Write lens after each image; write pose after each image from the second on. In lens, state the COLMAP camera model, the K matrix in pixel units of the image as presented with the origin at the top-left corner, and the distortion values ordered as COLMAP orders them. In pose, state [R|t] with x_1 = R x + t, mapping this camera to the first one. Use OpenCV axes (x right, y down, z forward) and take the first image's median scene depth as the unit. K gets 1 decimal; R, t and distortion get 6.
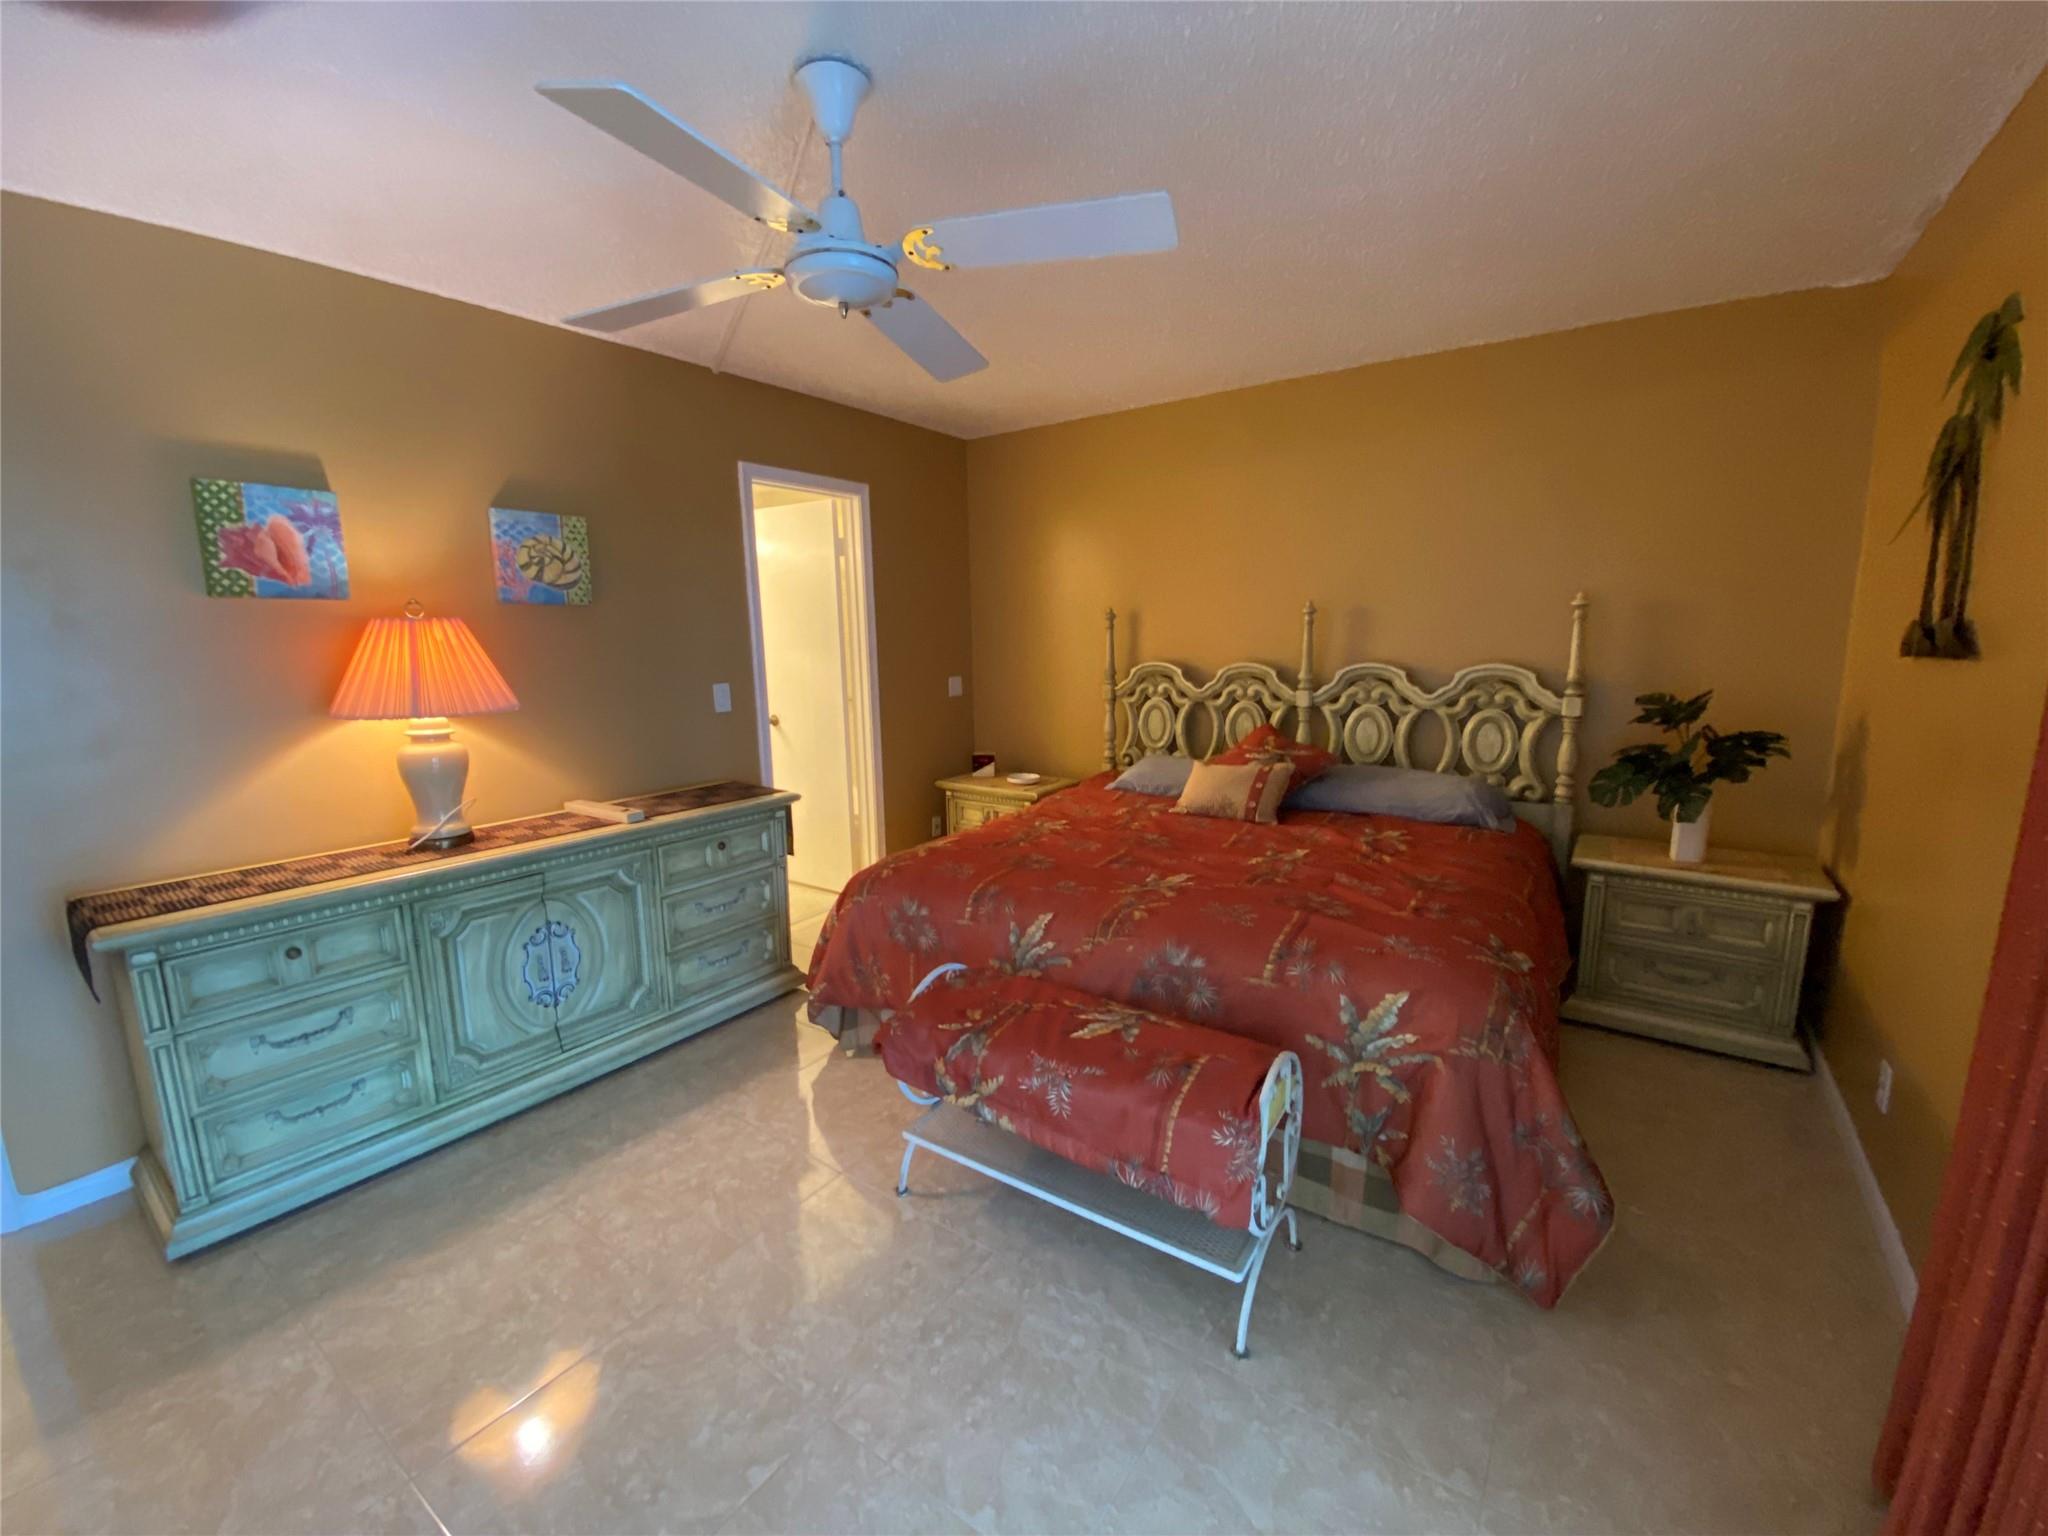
lens RADIAL K [[819.1, 0, 1009.1], [0, 819.1, 766.6], [0, 0, 1]] dist [0.001684, -0.013883]
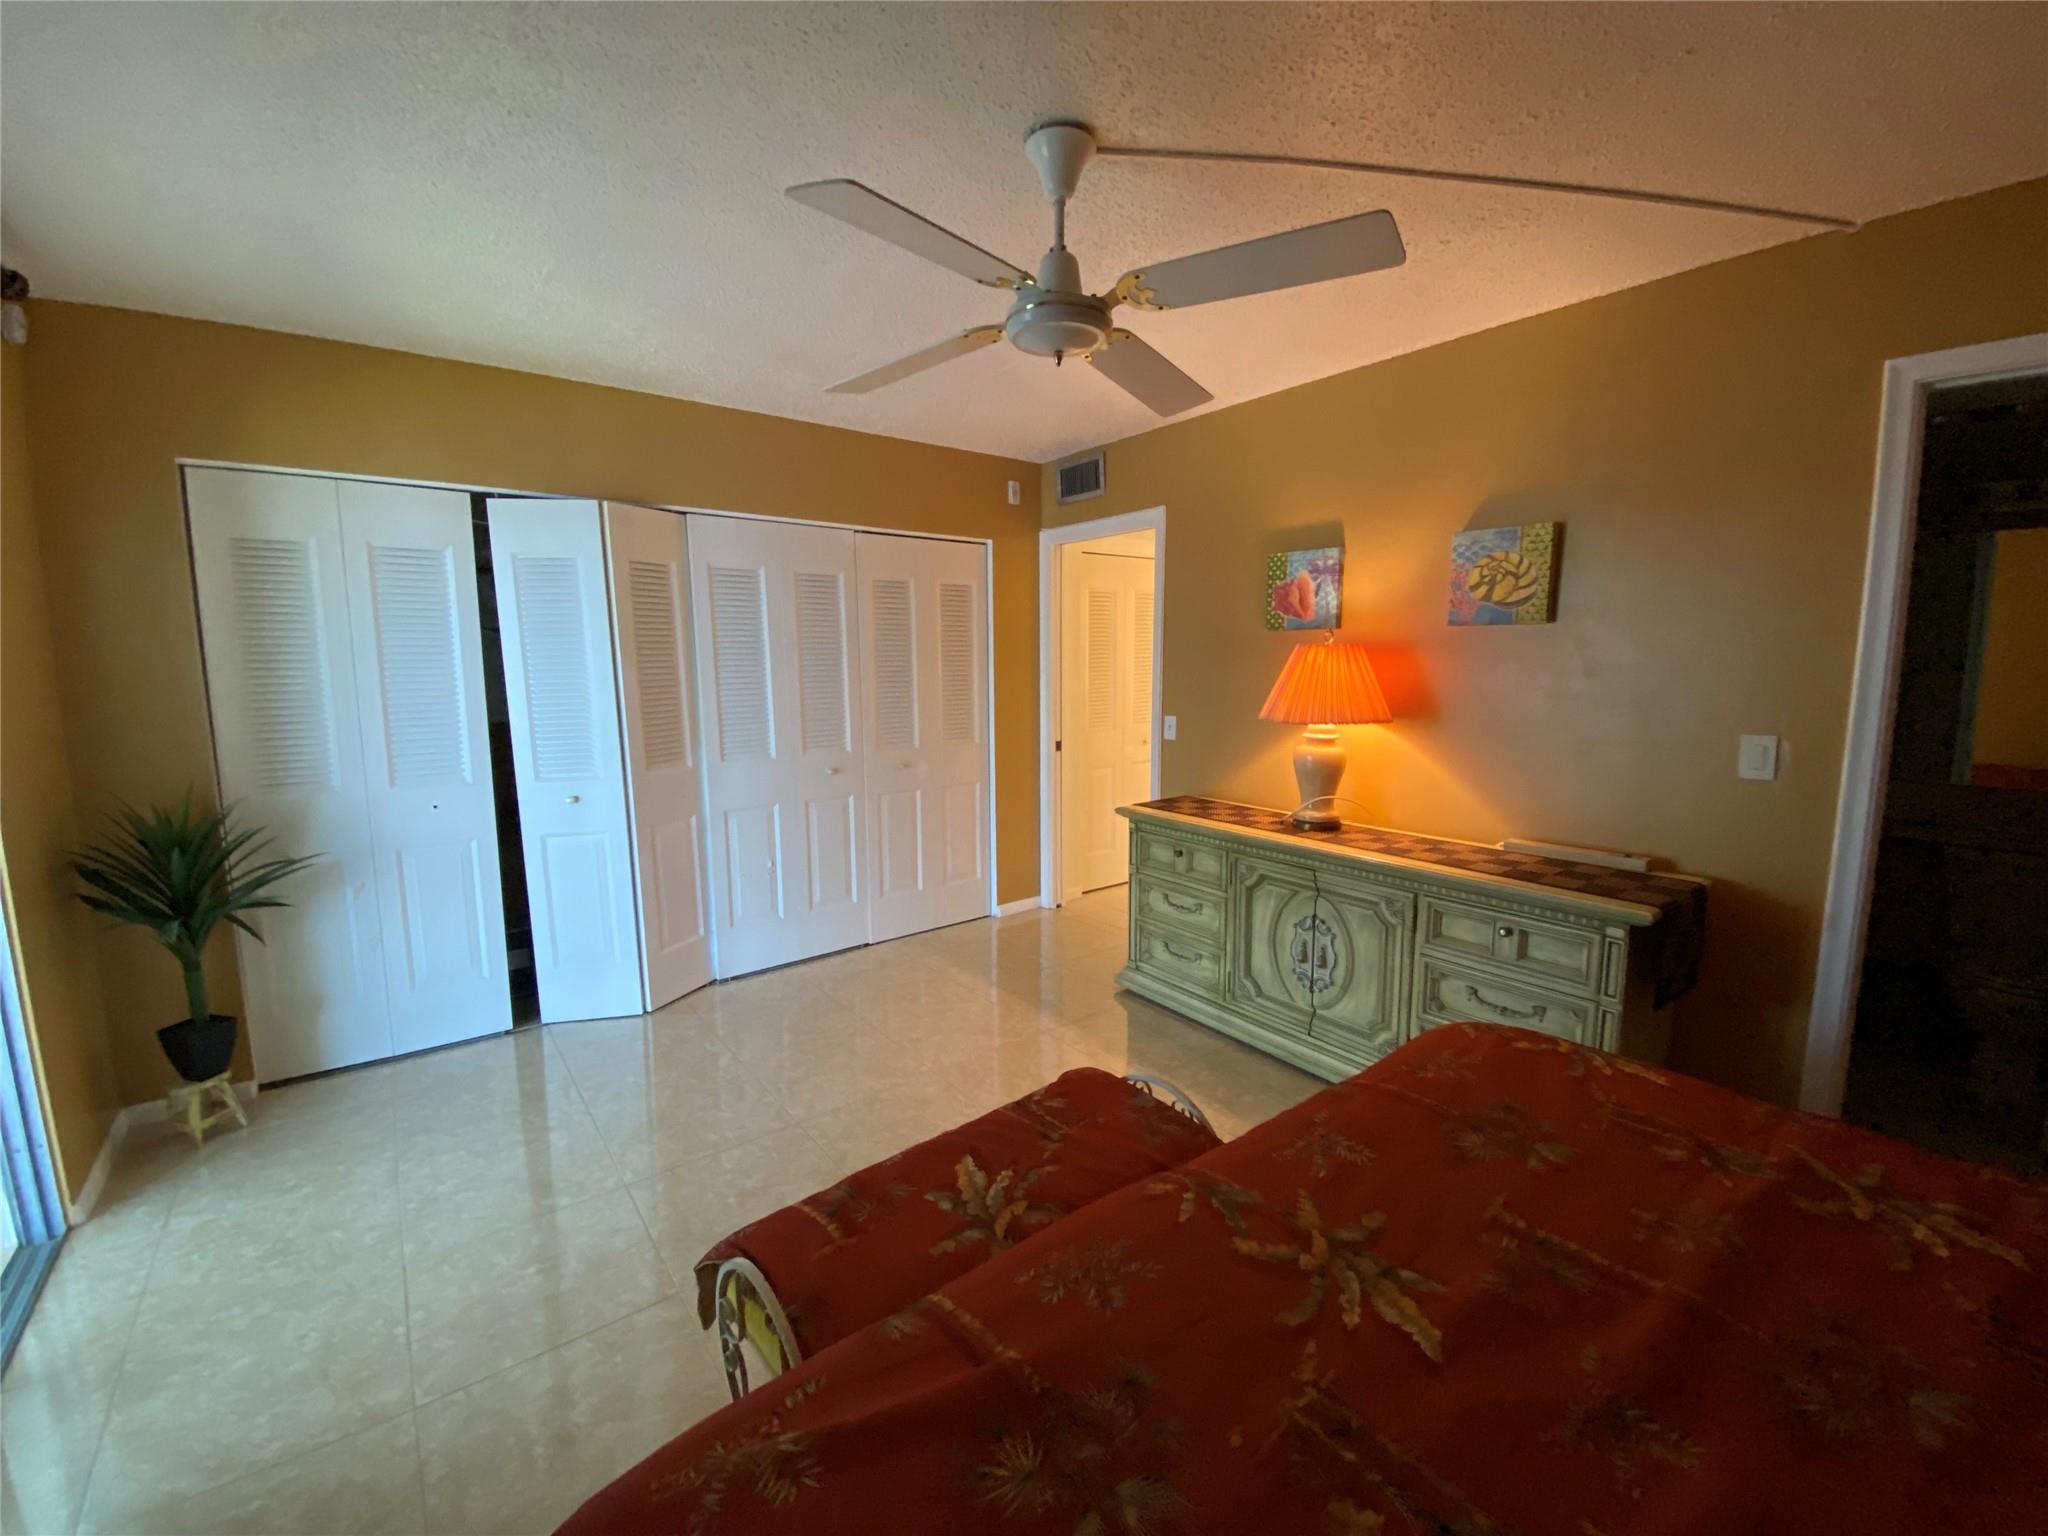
lens RADIAL K [[815.6, 0, 1024.0], [0, 815.6, 768.0], [0, 0, 1]] dist [0.001169, 0.000024]
pose [[-0.287511, 0.139488, -0.947566, 0.527312], [-0.148880, 0.970804, 0.188082, -0.141996], [0.946135, 0.195150, -0.258350, 0.805190]]
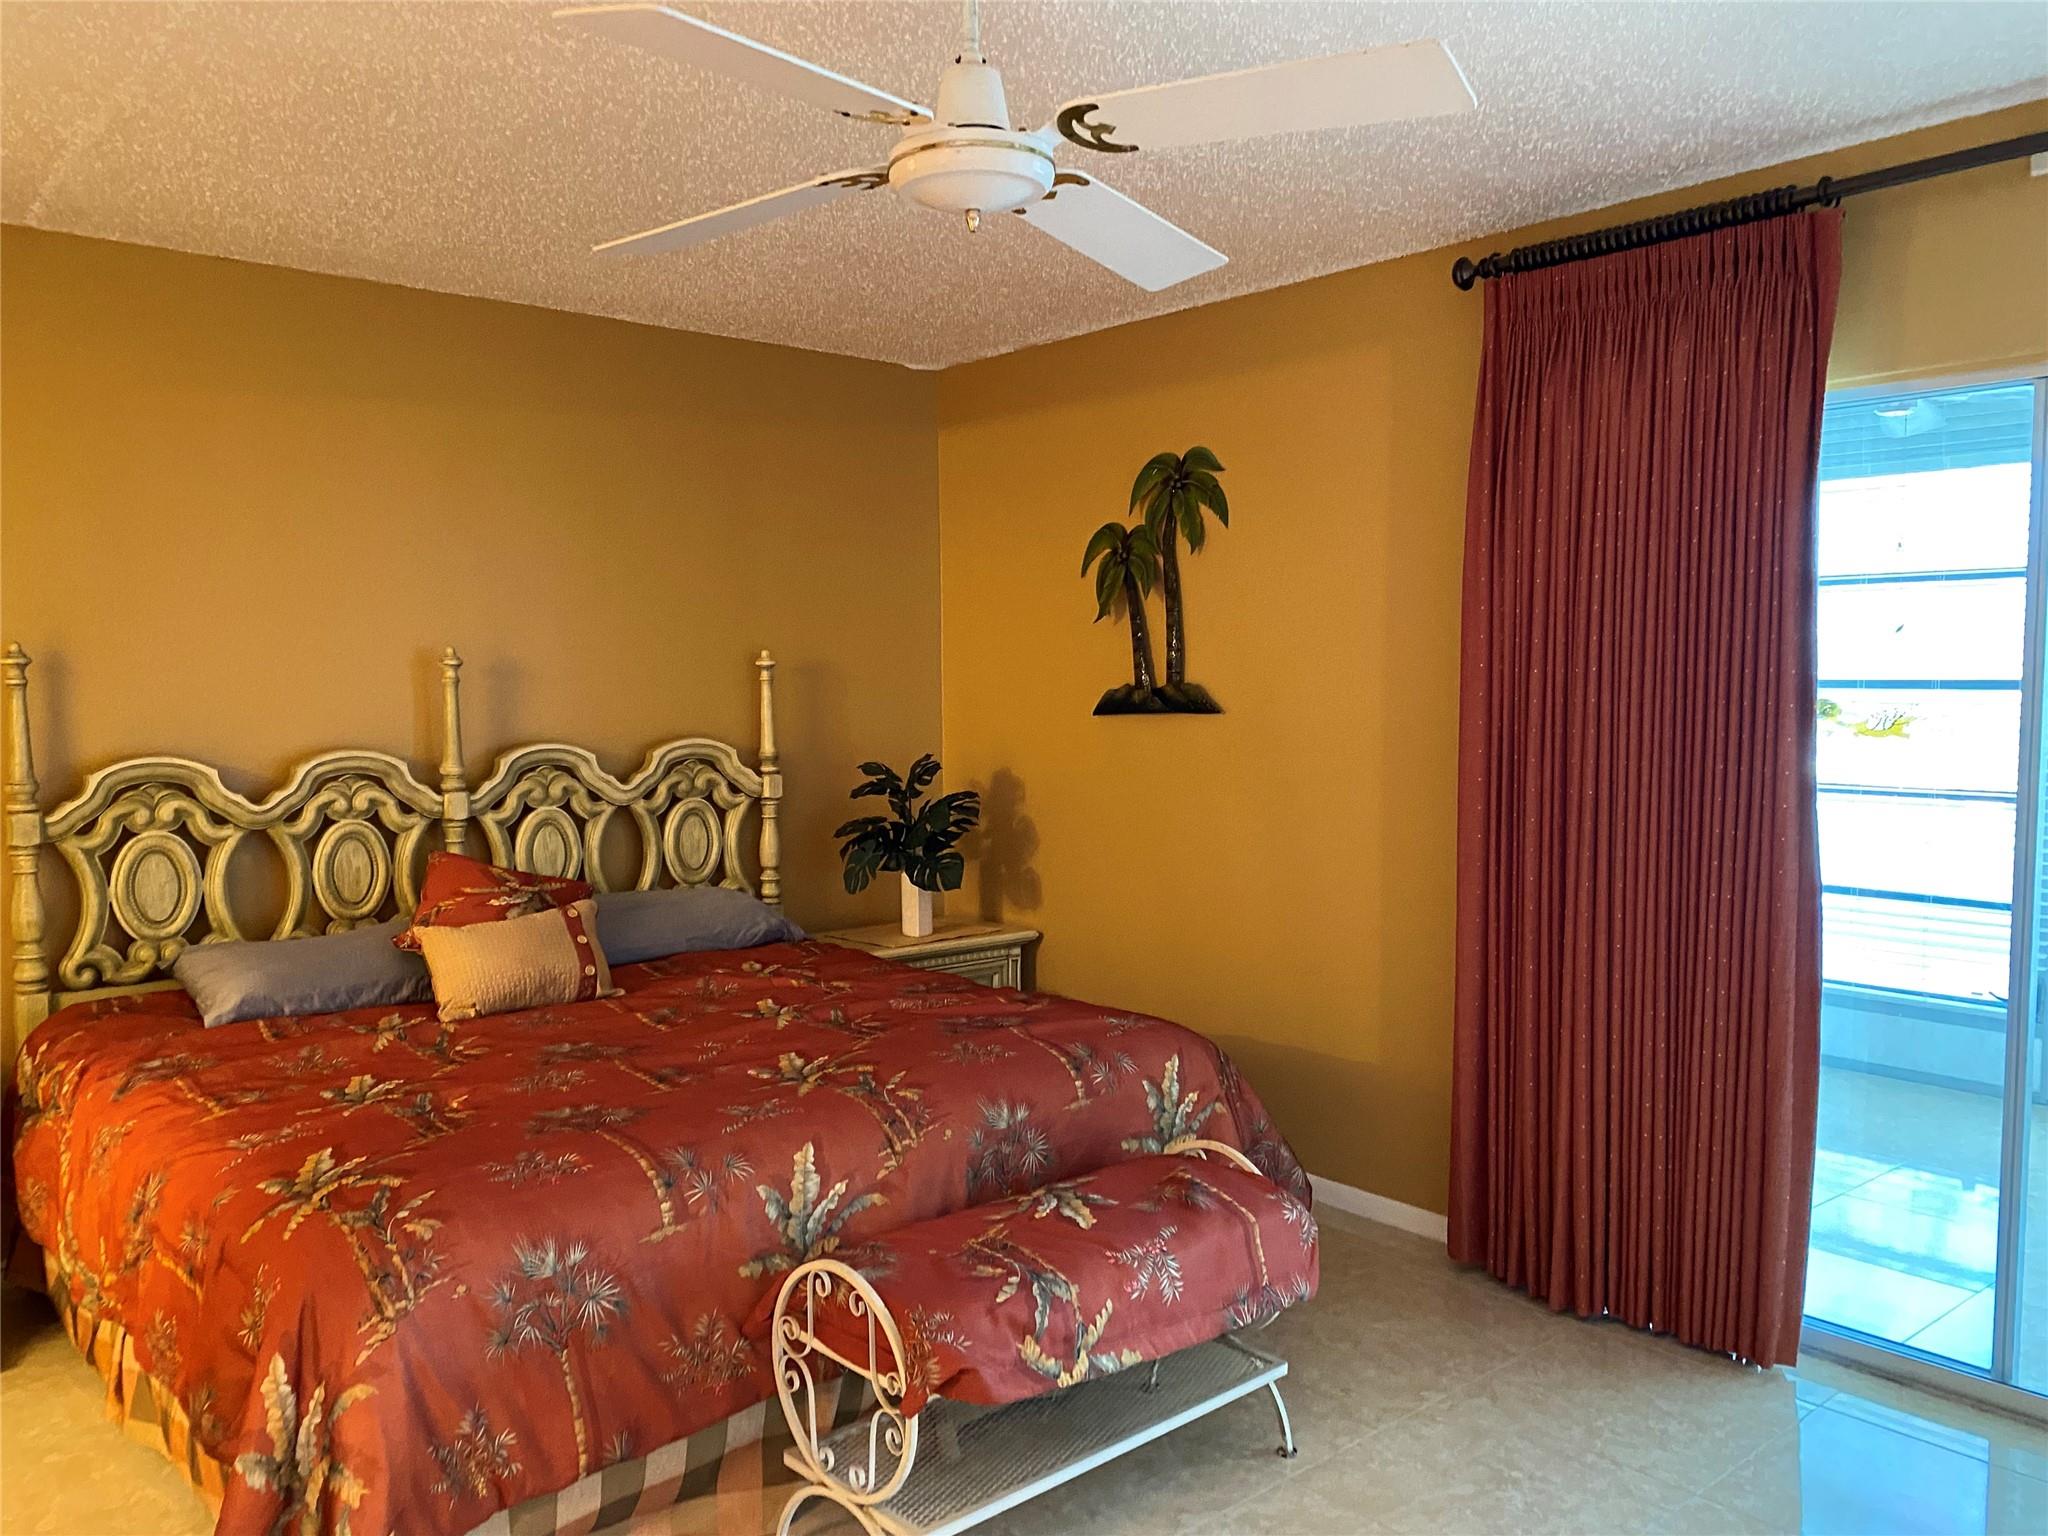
lens RADIAL K [[1547.1, 0, 1010.8], [0, 1547.1, 761.8], [0, 0, 1]] dist [0.035116, -0.073395]
pose [[0.217853, -0.037168, 0.975274, -0.880897], [0.159086, 0.987262, 0.002089, -0.070068], [-0.962929, 0.154698, 0.220991, 0.466231]]
